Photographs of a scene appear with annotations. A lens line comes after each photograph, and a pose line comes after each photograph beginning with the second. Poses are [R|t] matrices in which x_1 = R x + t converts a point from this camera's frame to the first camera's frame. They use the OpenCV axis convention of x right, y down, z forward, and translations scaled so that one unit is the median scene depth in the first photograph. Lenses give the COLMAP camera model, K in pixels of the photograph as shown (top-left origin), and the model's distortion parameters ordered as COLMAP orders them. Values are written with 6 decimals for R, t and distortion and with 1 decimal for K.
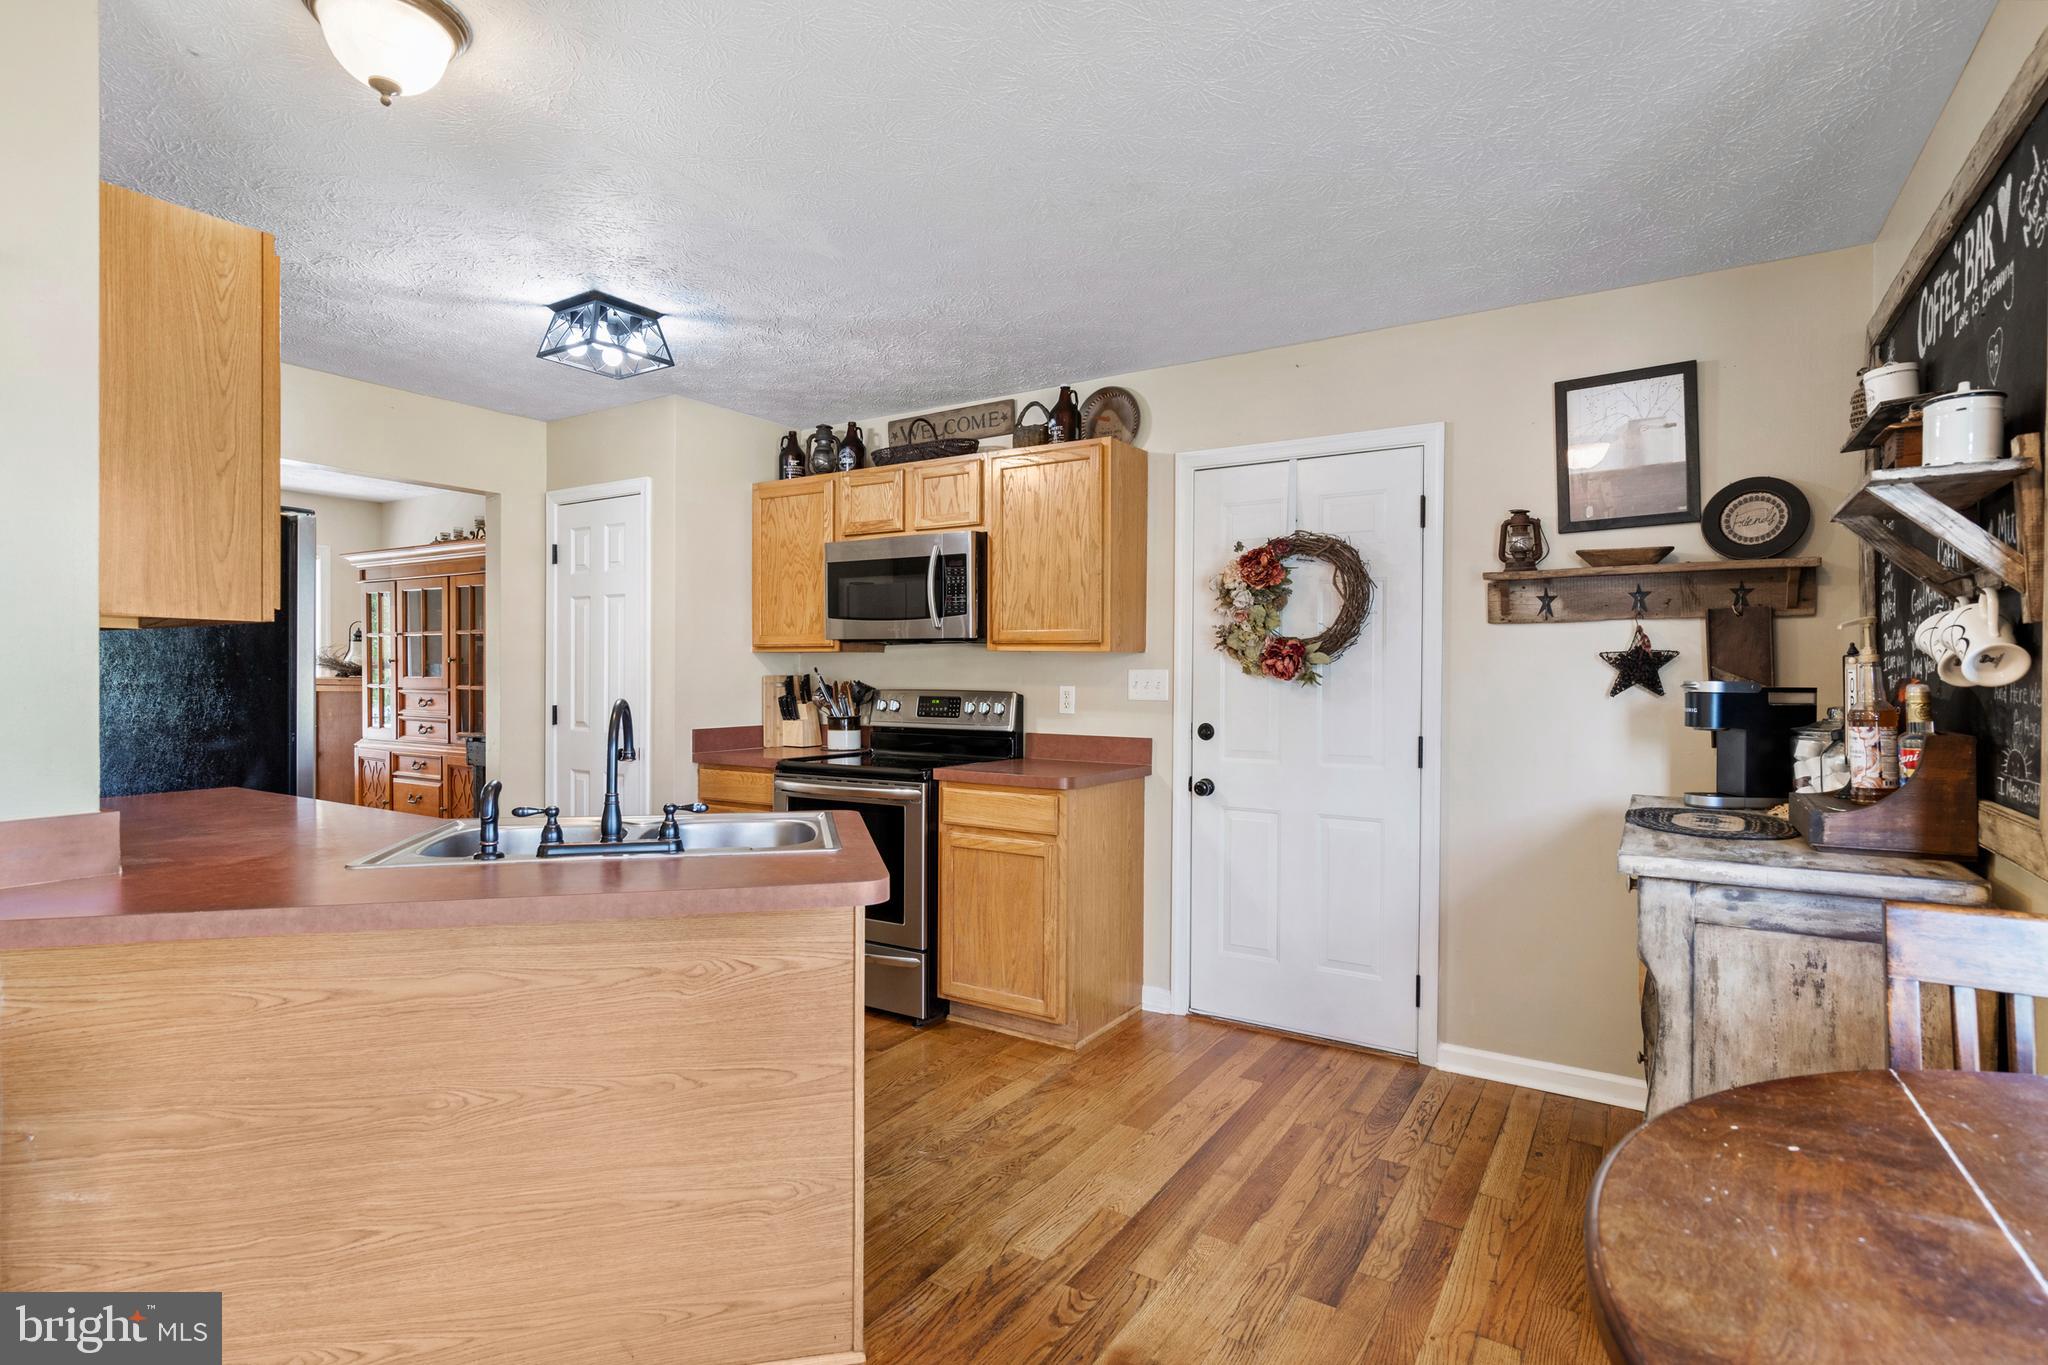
lens RADIAL K [[991.9, 0, 1021.5], [0, 991.9, 682.7], [0, 0, 1]] dist [-0.003363, 0.001877]
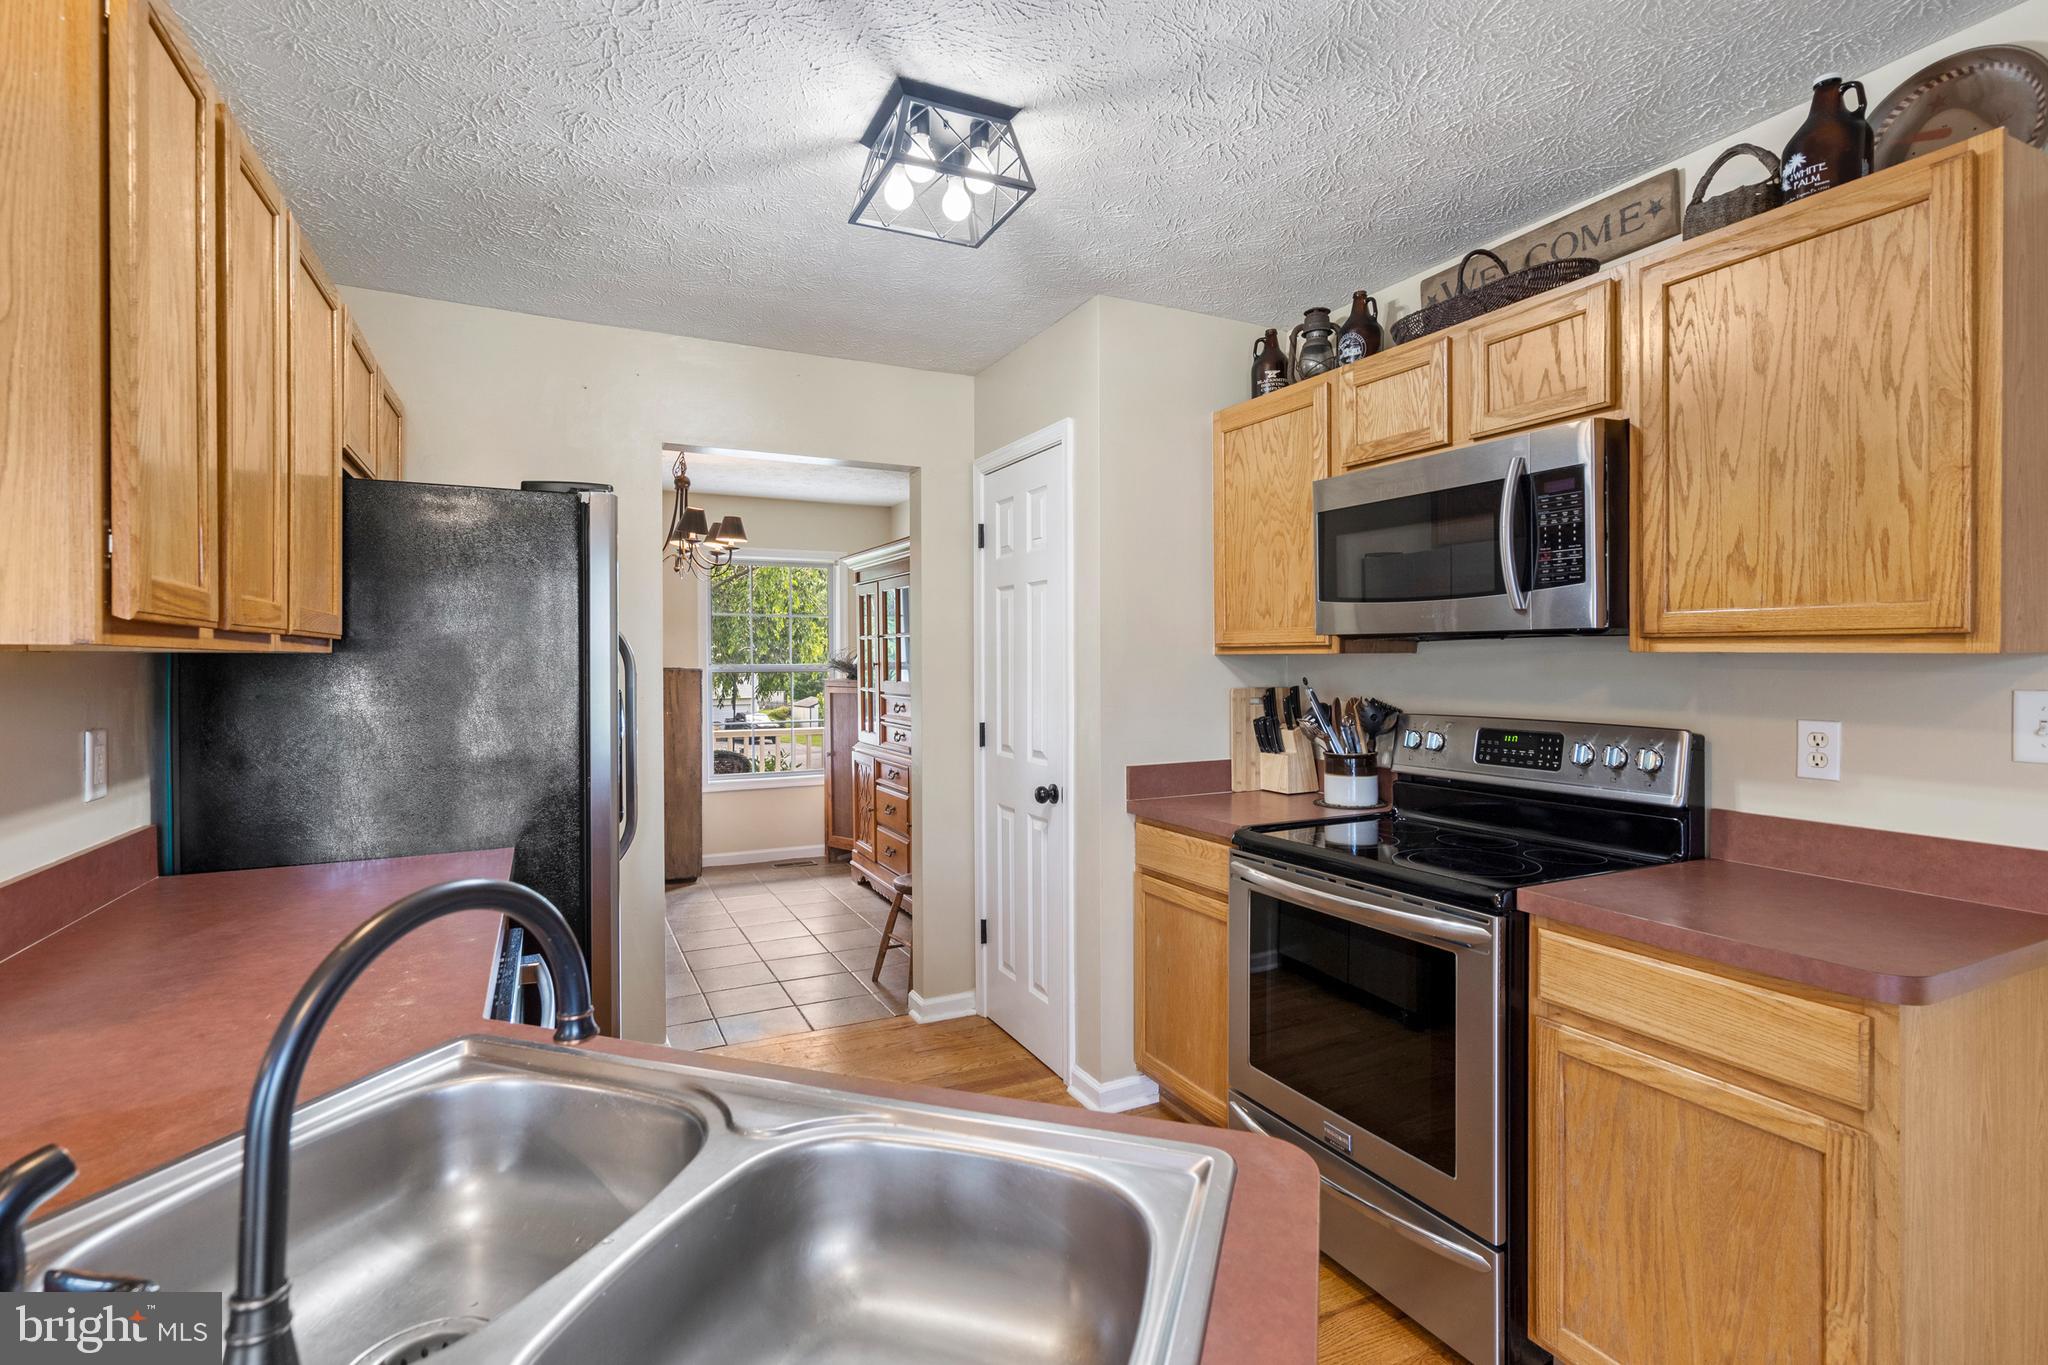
lens RADIAL K [[938.0, 0, 1037.1], [0, 938.0, 667.1], [0, 0, 1]] dist [-0.002704, 0.002240]
pose [[0.863778, -0.005402, -0.503844, -0.061428], [0.005399, 0.999984, -0.001465, -0.028751], [0.503844, -0.001455, 0.863793, 0.480654]]
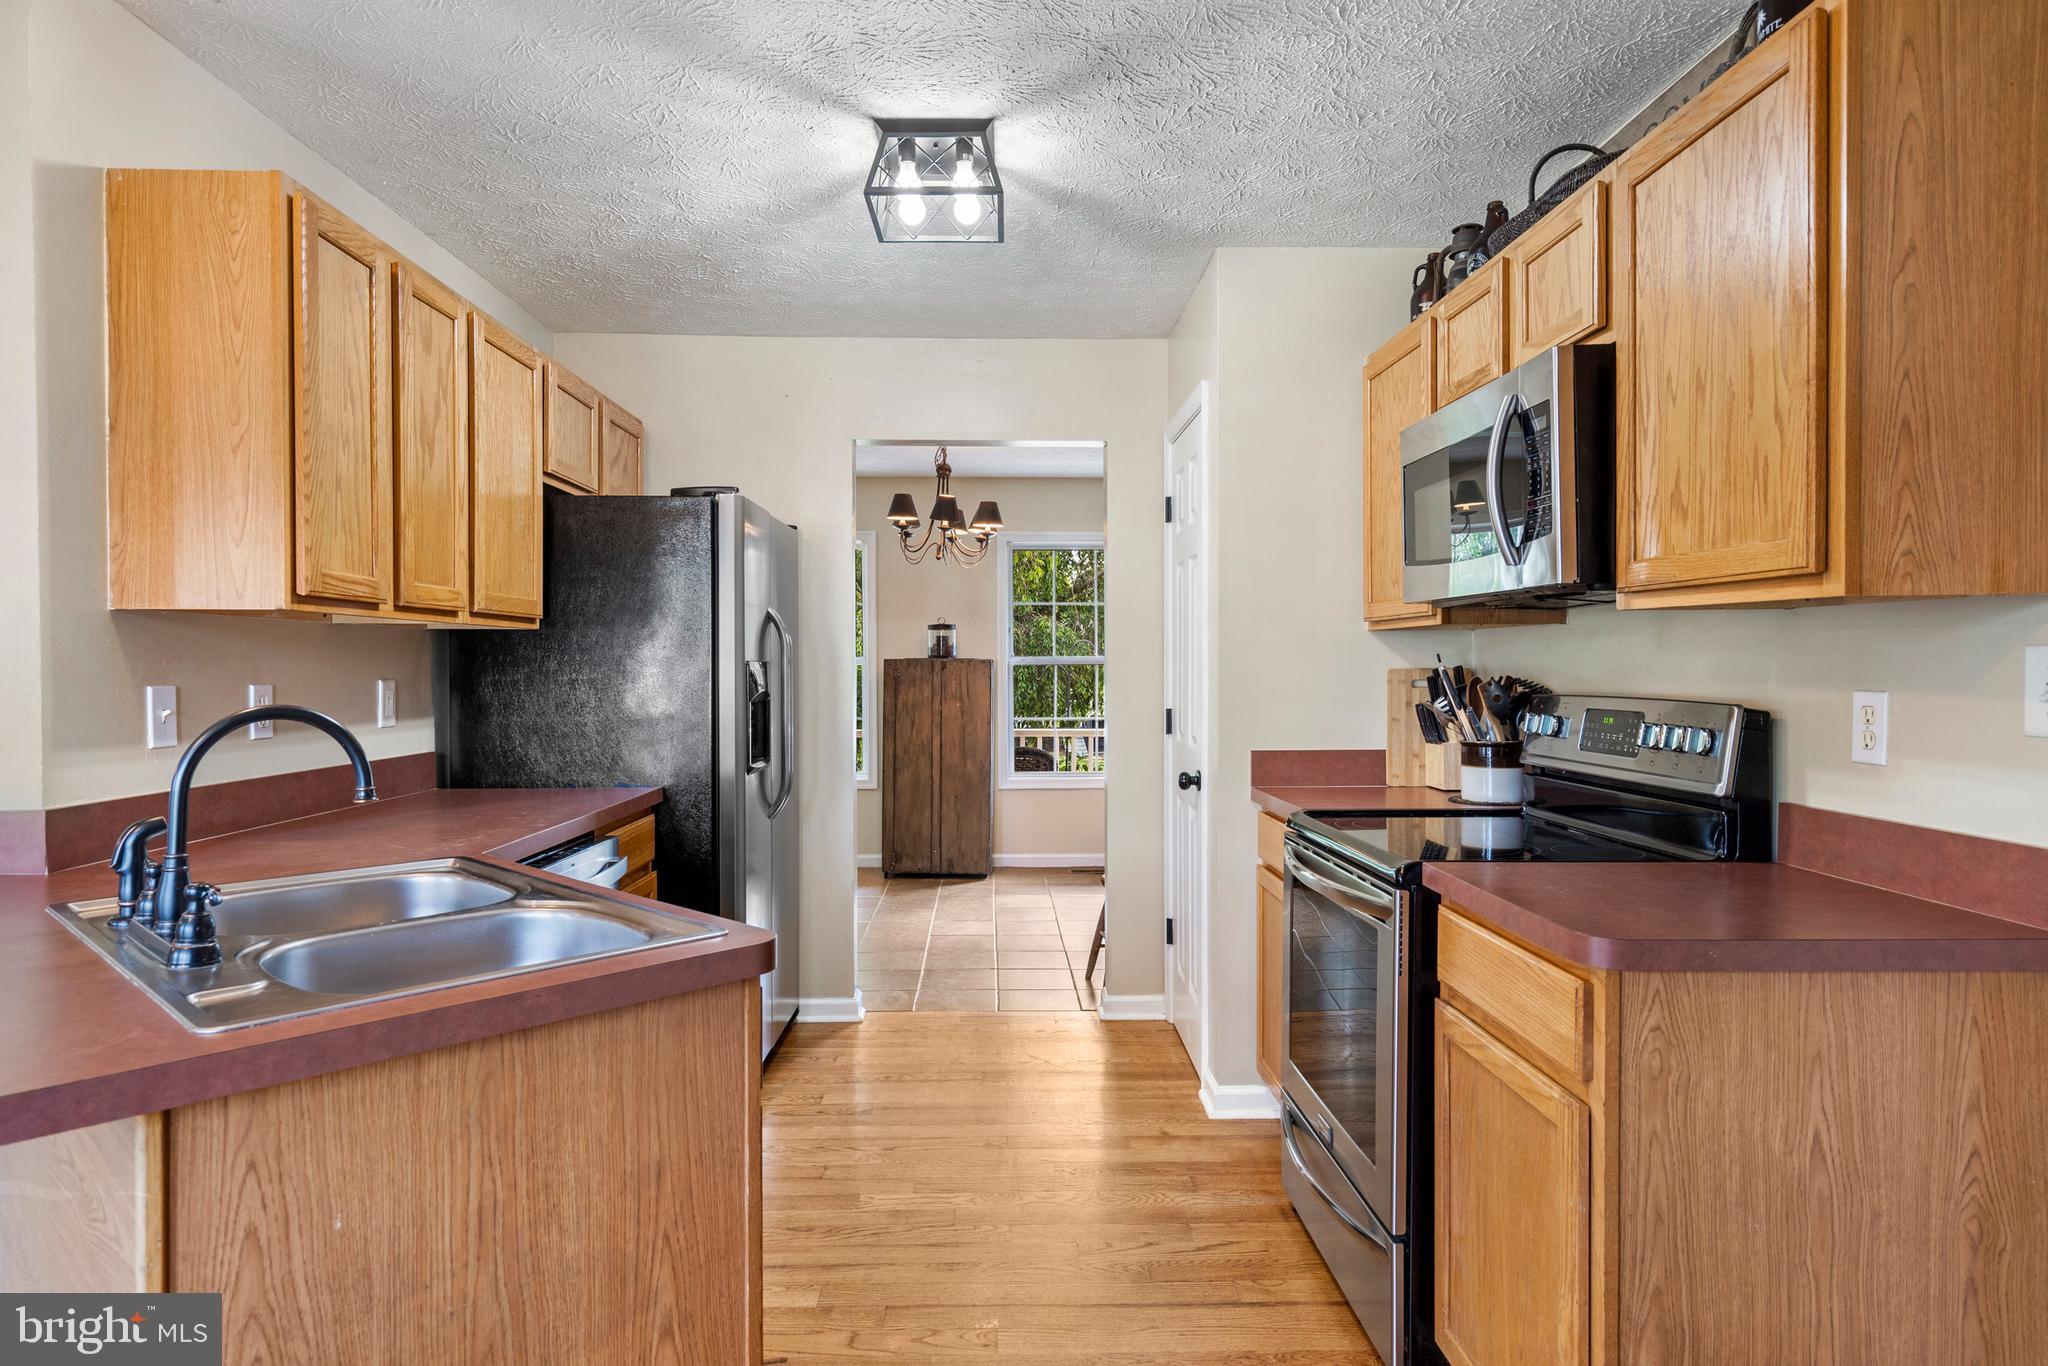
lens RADIAL K [[1154.9, 0, 1058.8], [0, 1154.9, 680.6], [0, 0, 1]] dist [-0.000783, 0.003378]
pose [[0.579788, 0.003361, -0.814760, 0.268110], [0.000133, 0.999991, 0.004219, -0.003887], [0.814767, -0.002554, 0.579782, 0.556377]]
